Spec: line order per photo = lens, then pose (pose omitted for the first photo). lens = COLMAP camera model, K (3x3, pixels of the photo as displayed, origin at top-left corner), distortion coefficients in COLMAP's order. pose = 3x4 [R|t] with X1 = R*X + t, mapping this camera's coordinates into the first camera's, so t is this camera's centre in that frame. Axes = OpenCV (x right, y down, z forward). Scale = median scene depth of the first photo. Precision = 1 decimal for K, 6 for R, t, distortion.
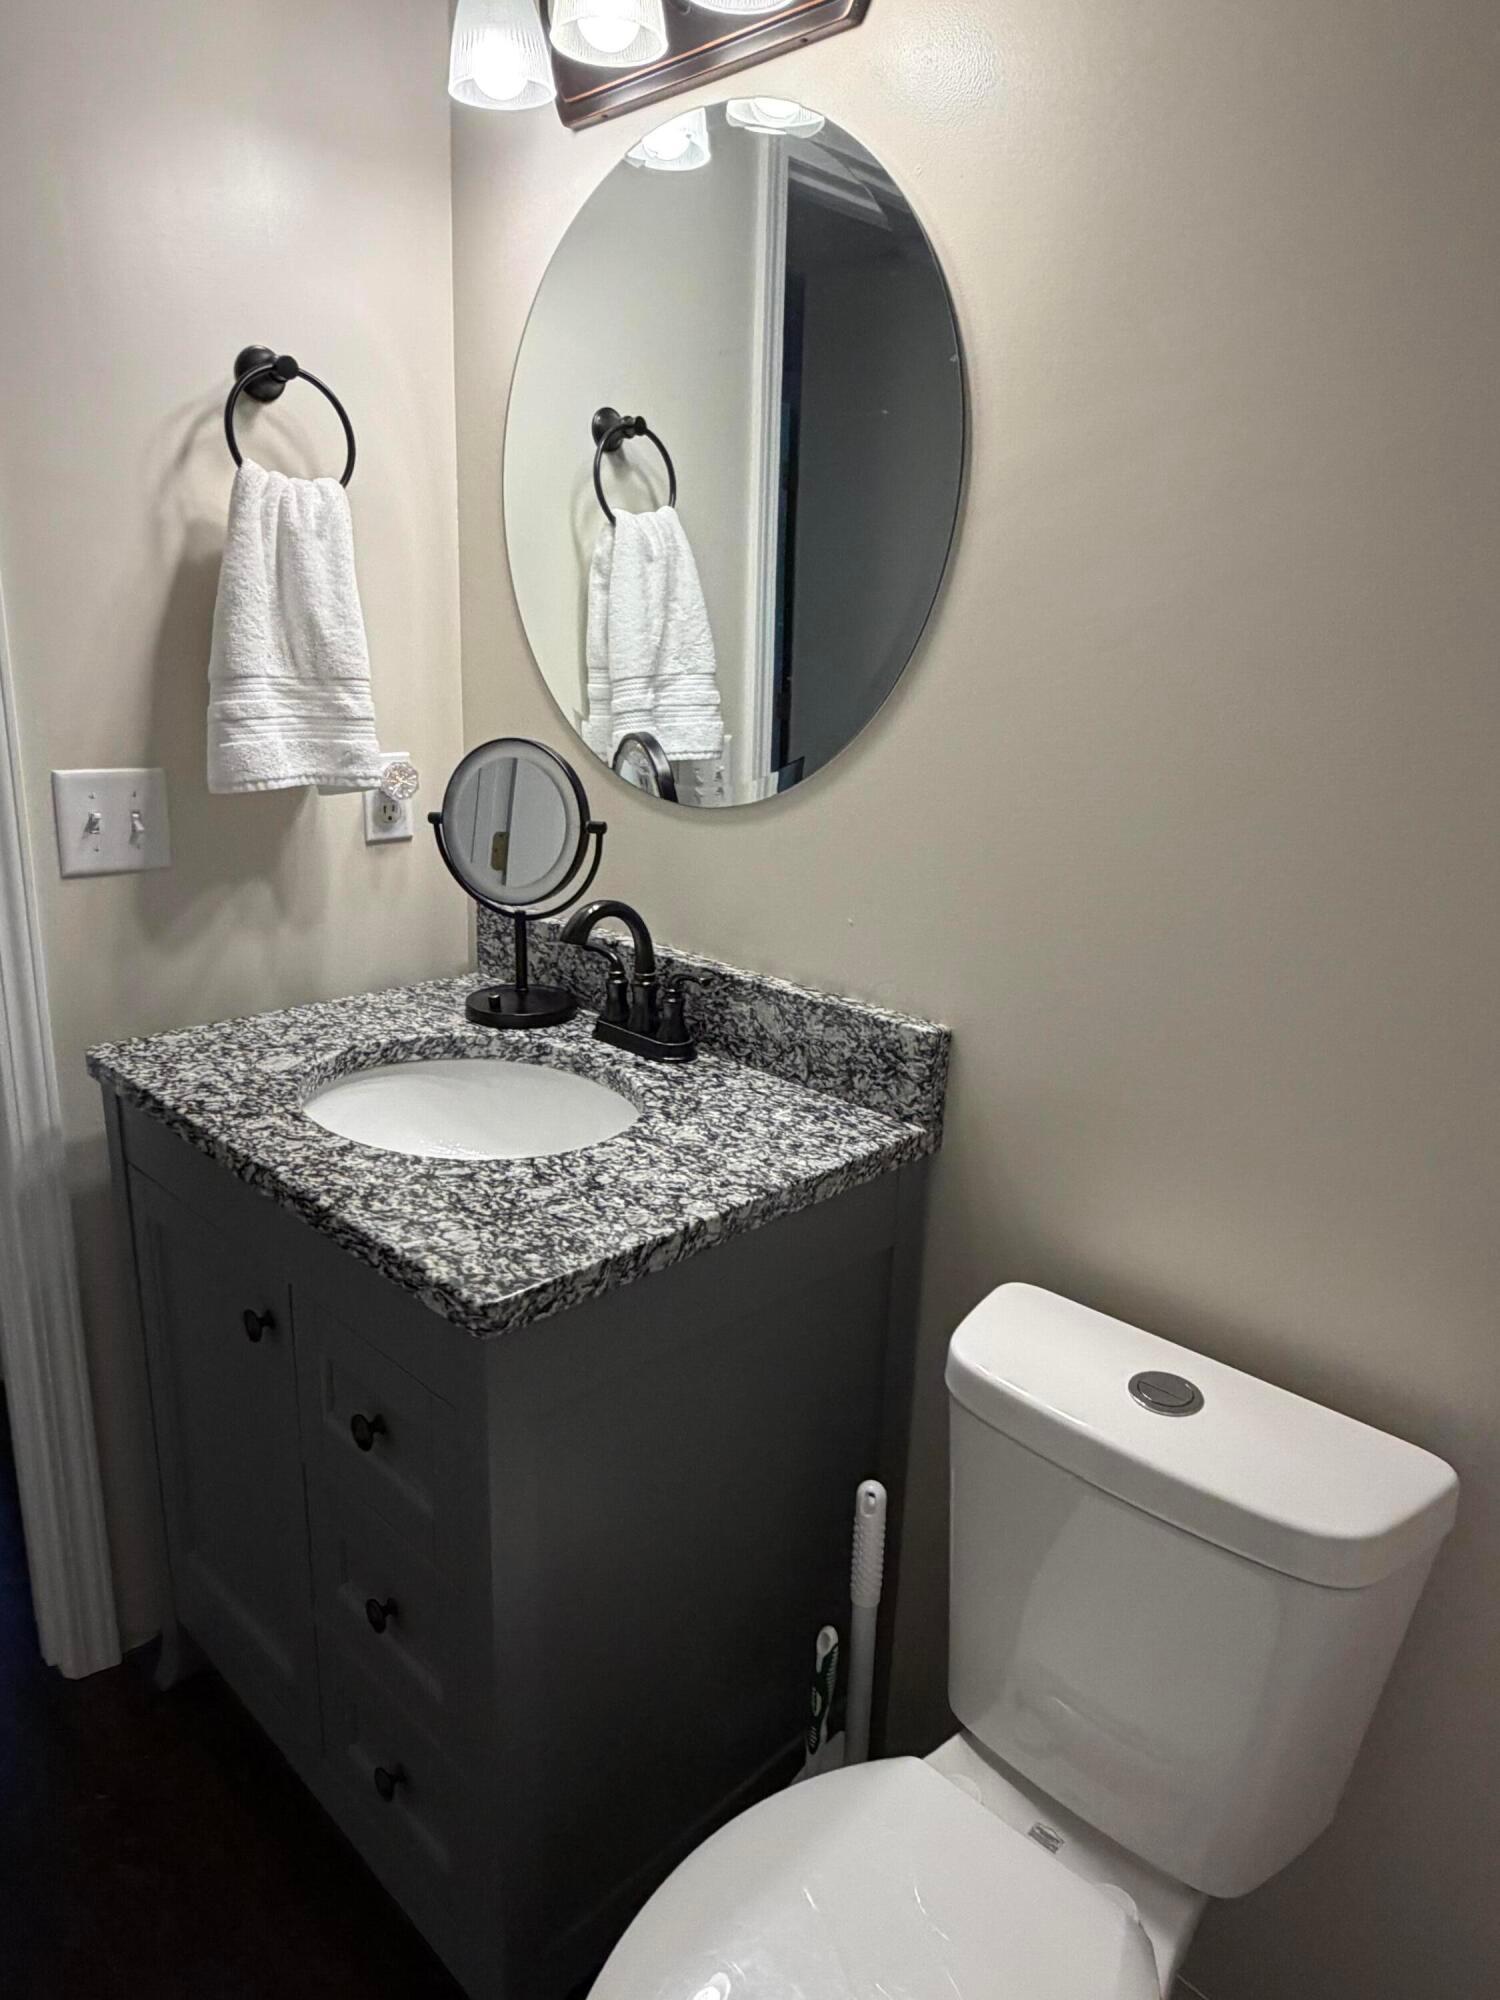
lens RADIAL K [[1286.9, 0, 750.0], [0, 1286.9, 1000.0], [0, 0, 1]] dist [-0.002842, -0.000642]
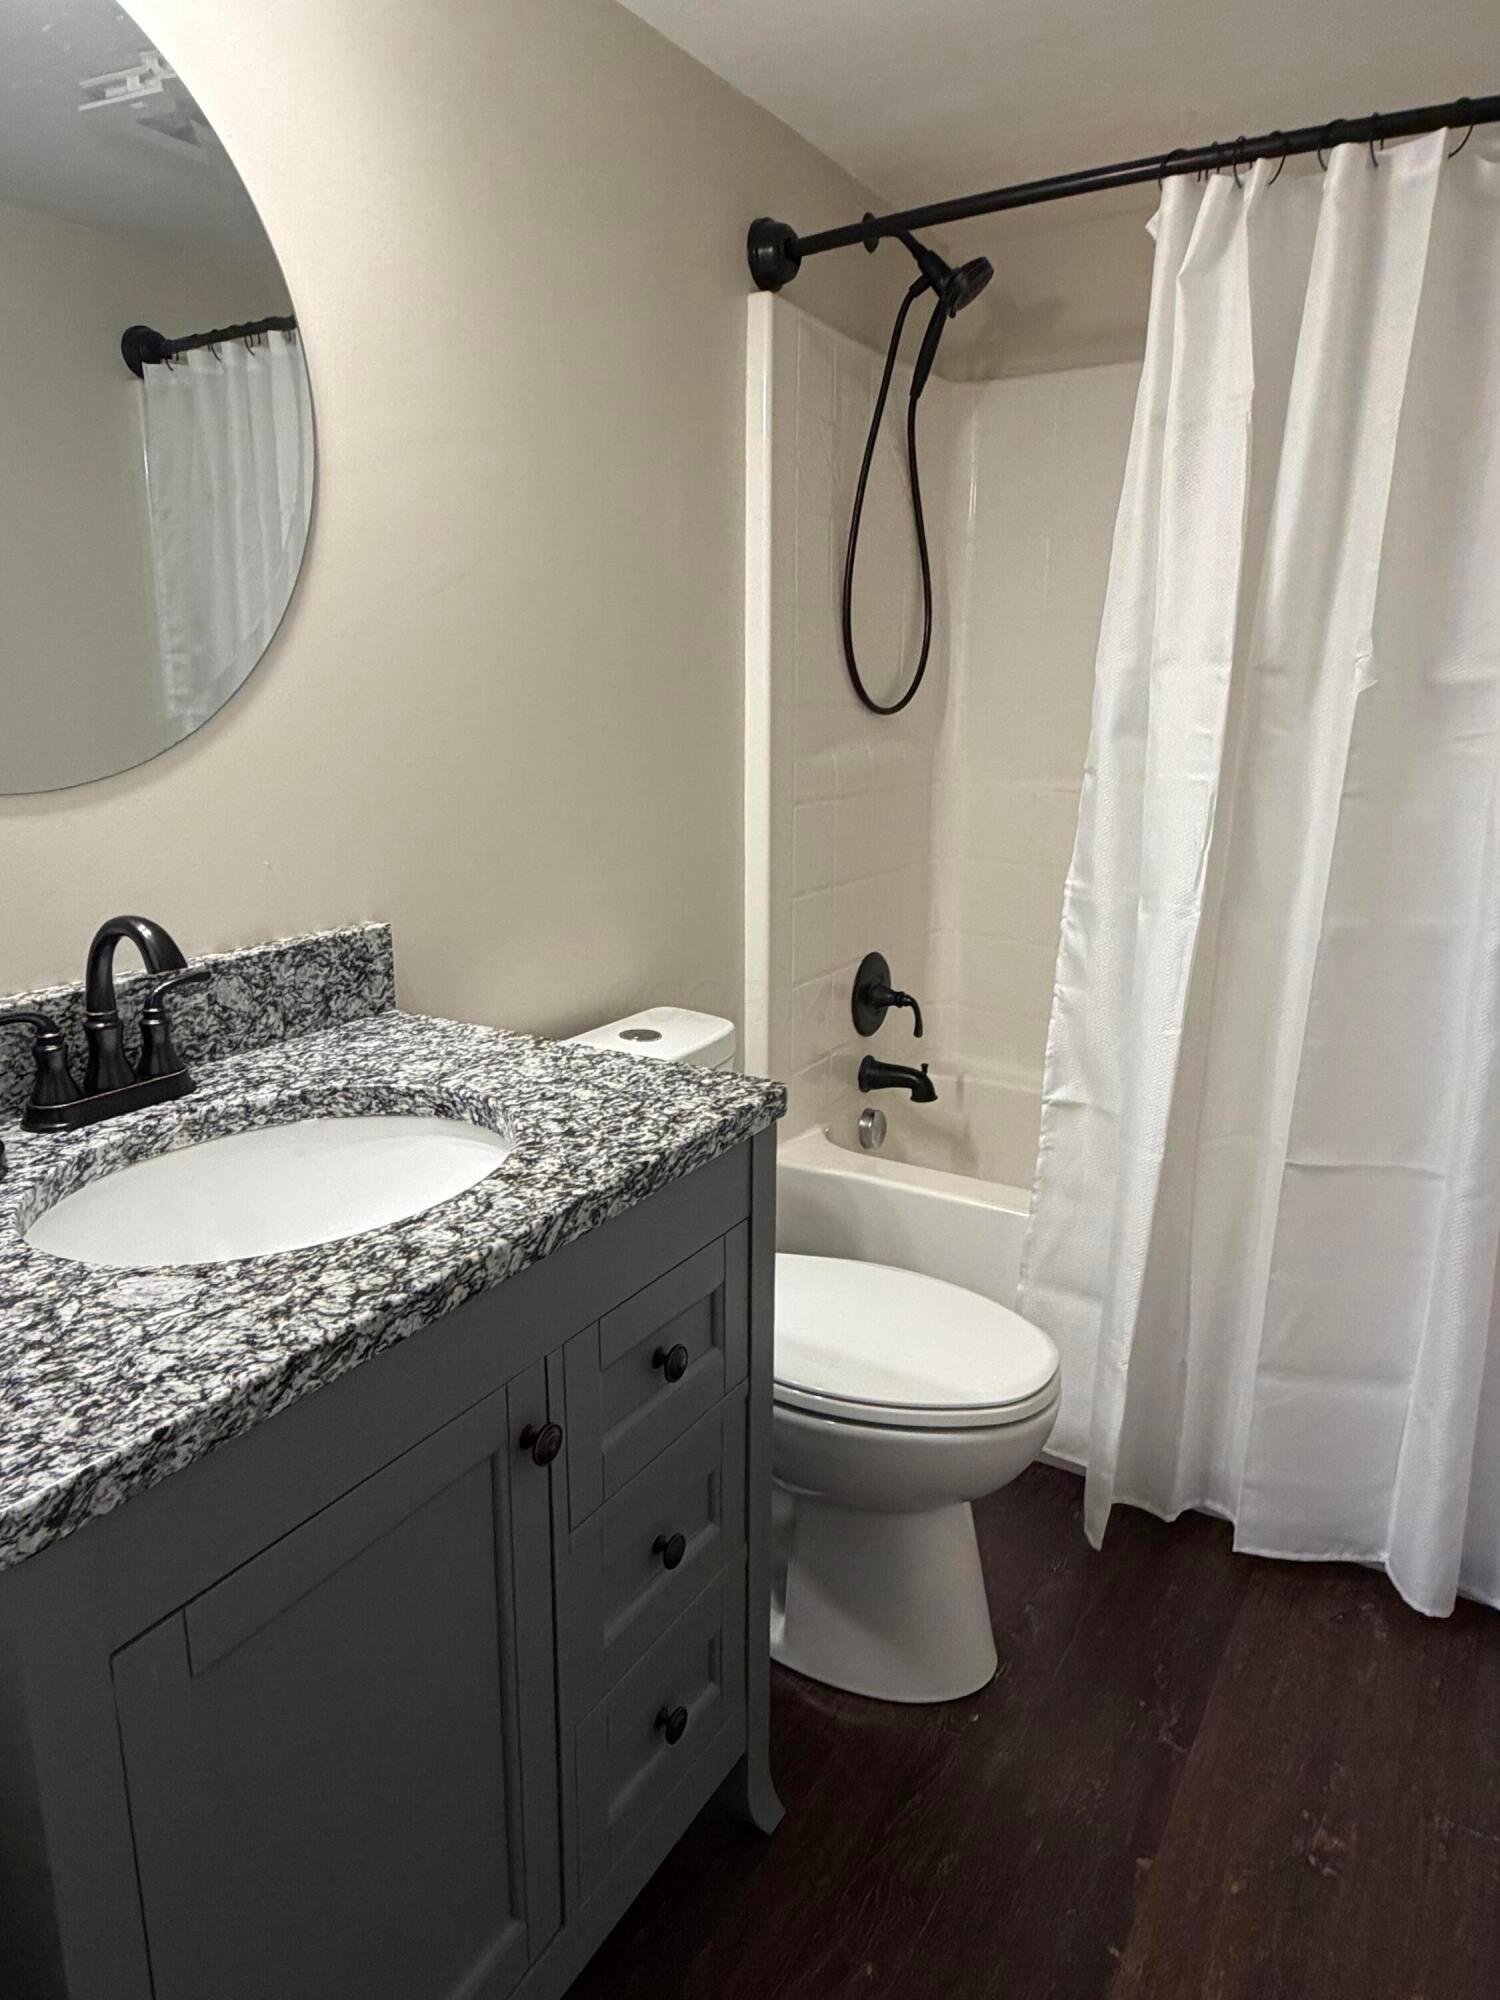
lens RADIAL K [[1286.9, 0, 750.0], [0, 1286.9, 1000.0], [0, 0, 1]] dist [-0.002842, -0.000642]
pose [[-0.237316, -0.275270, 0.931615, -0.989158], [0.251294, 0.908974, 0.332594, -0.206765], [-0.938367, 0.313039, -0.146541, 0.839946]]
